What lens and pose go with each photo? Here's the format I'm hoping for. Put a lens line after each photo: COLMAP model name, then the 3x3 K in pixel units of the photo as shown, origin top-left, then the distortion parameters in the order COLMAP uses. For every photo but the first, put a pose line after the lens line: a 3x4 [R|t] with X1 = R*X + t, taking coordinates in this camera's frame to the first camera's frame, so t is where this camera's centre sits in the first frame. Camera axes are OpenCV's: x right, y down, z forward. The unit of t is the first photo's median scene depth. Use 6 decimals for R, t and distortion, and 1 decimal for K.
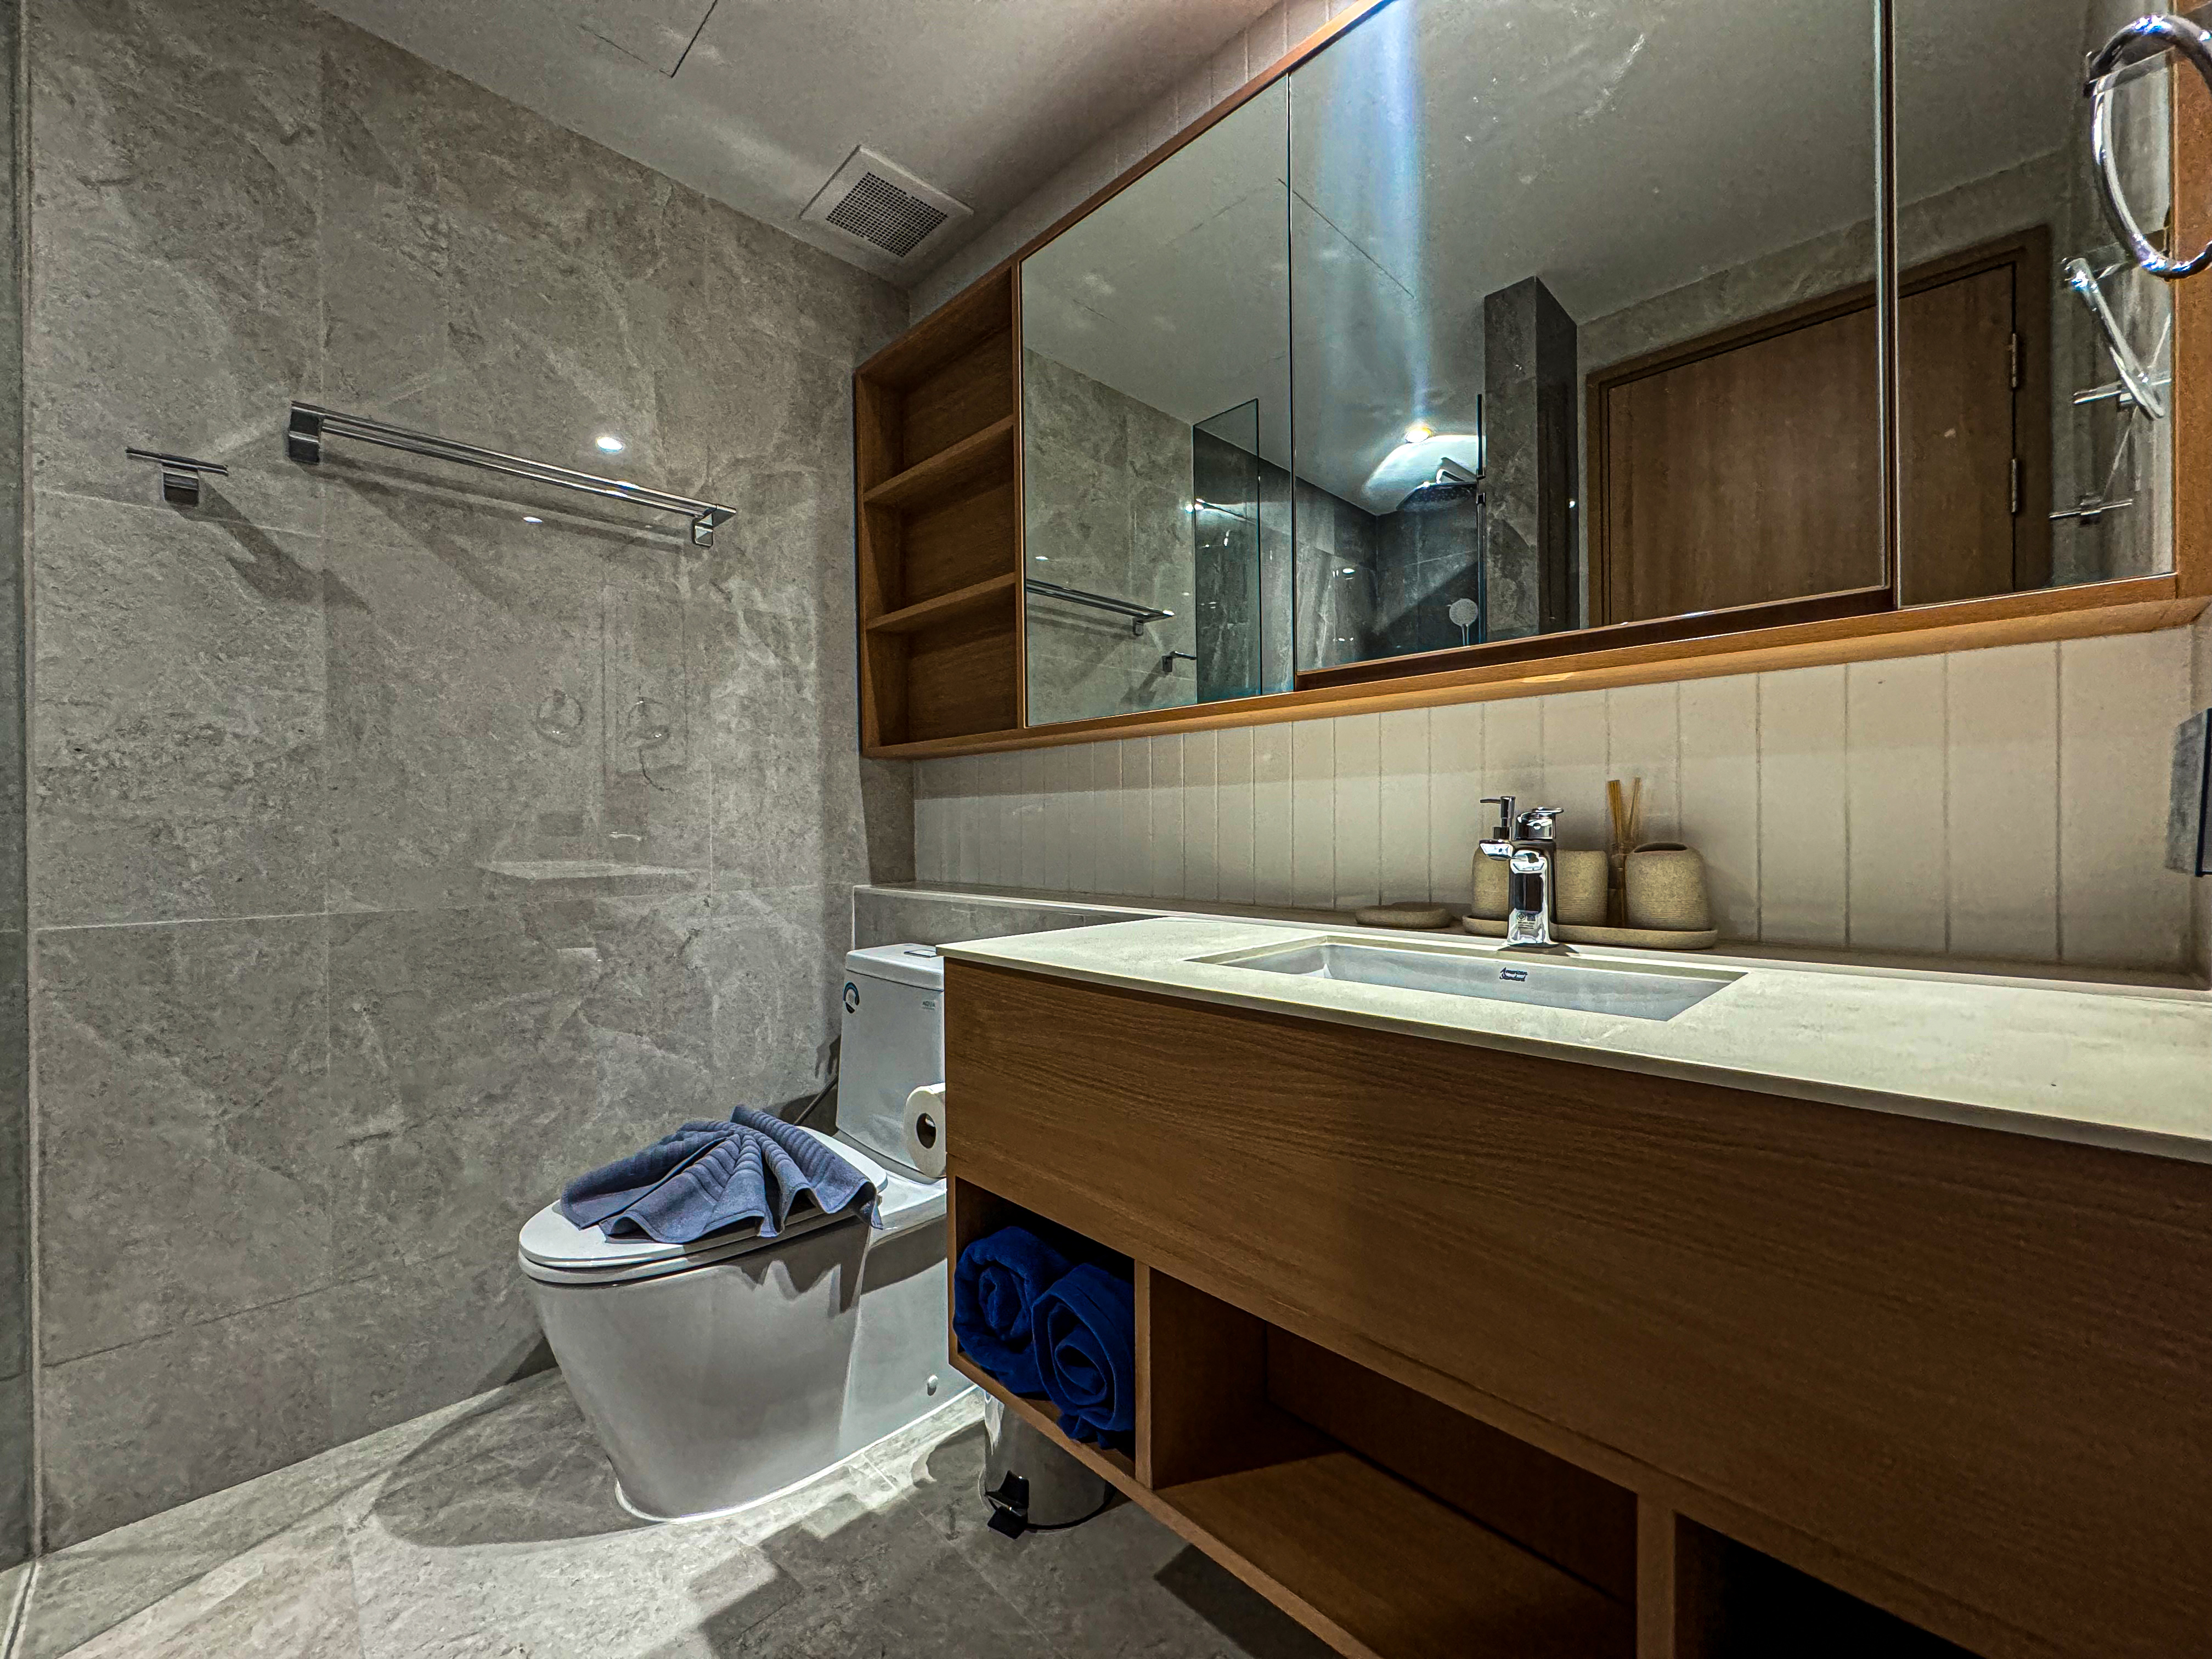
lens RADIAL K [[883.7, 0, 1103.1], [0, 883.7, 828.1], [0, 0, 1]] dist [-0.003011, 0.000713]
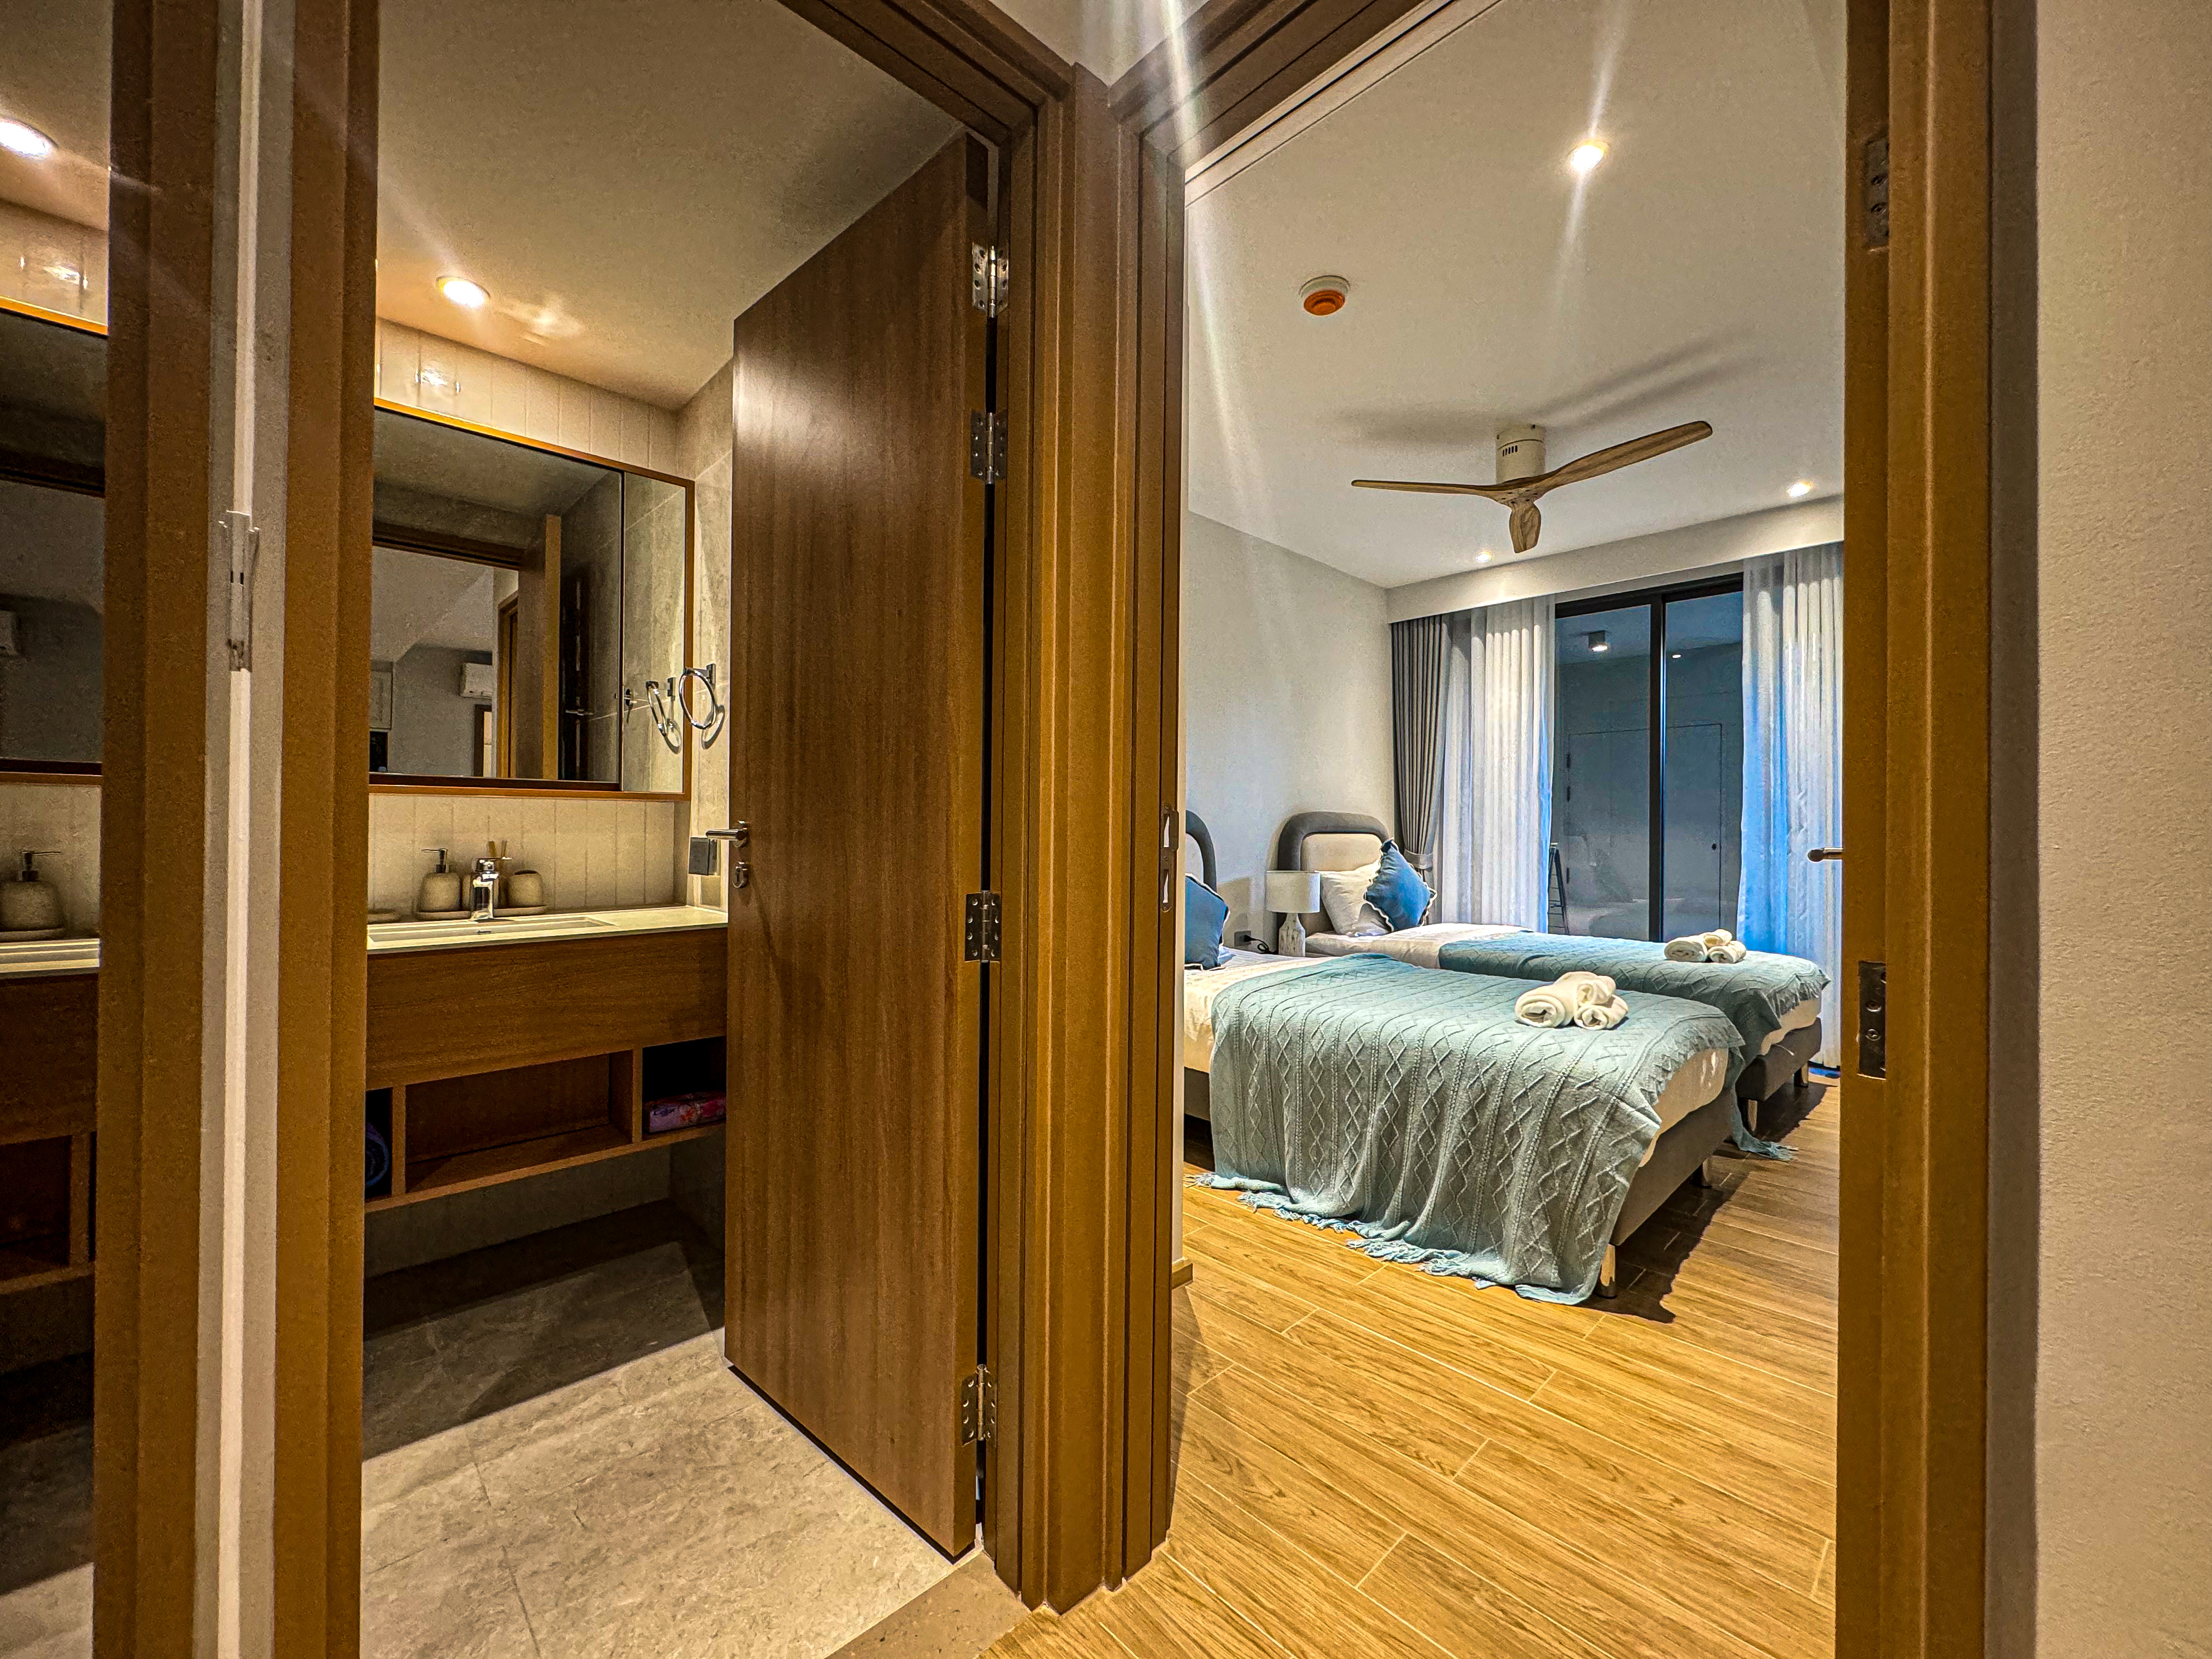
lens RADIAL K [[883.7, 0, 1104.8], [0, 883.7, 828.2], [0, 0, 1]] dist [-0.003011, 0.000713]
pose [[0.011304, 0.009658, 0.999889, -1.129171], [-0.006033, 0.999936, -0.009590, -0.053842], [-0.999918, -0.005924, 0.011362, -0.371739]]
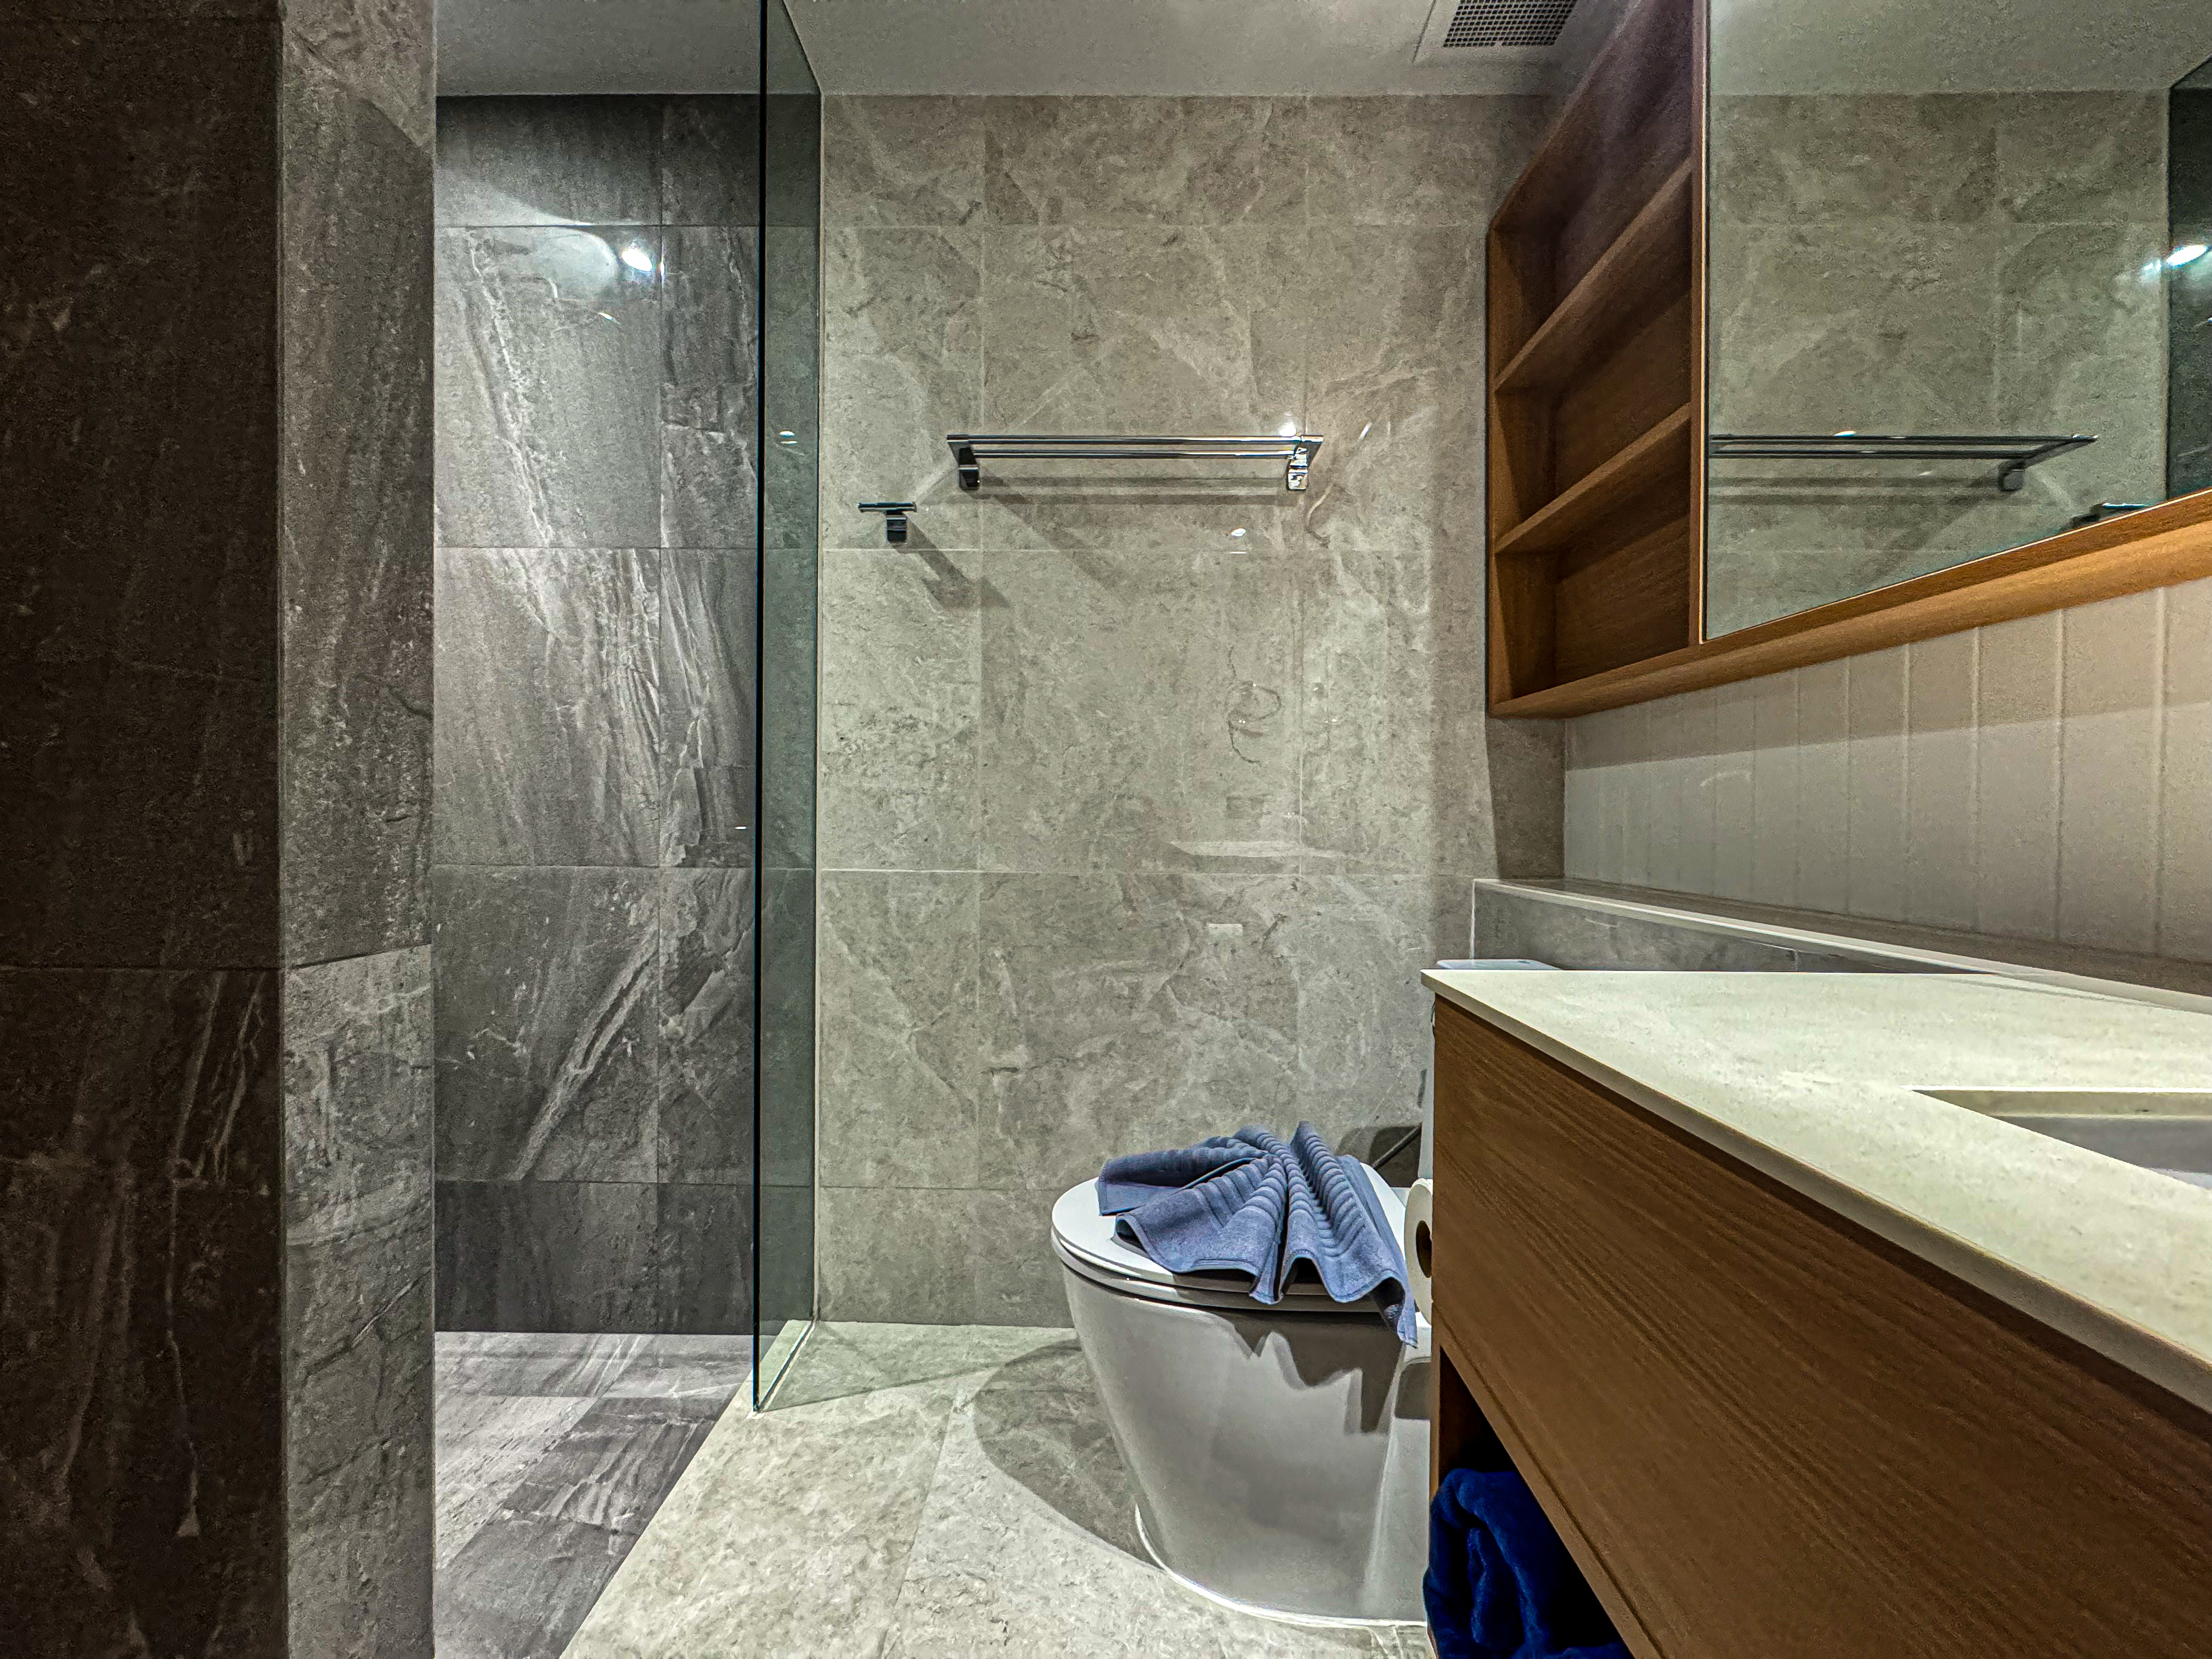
lens RADIAL K [[883.7, 0, 1104.9], [0, 883.7, 828.2], [0, 0, 1]] dist [-0.003011, 0.000713]
pose [[0.703441, 0.021748, -0.710421, 0.070276], [-0.015960, 0.999763, 0.014803, 0.018450], [0.710575, 0.000925, 0.703621, 0.283222]]
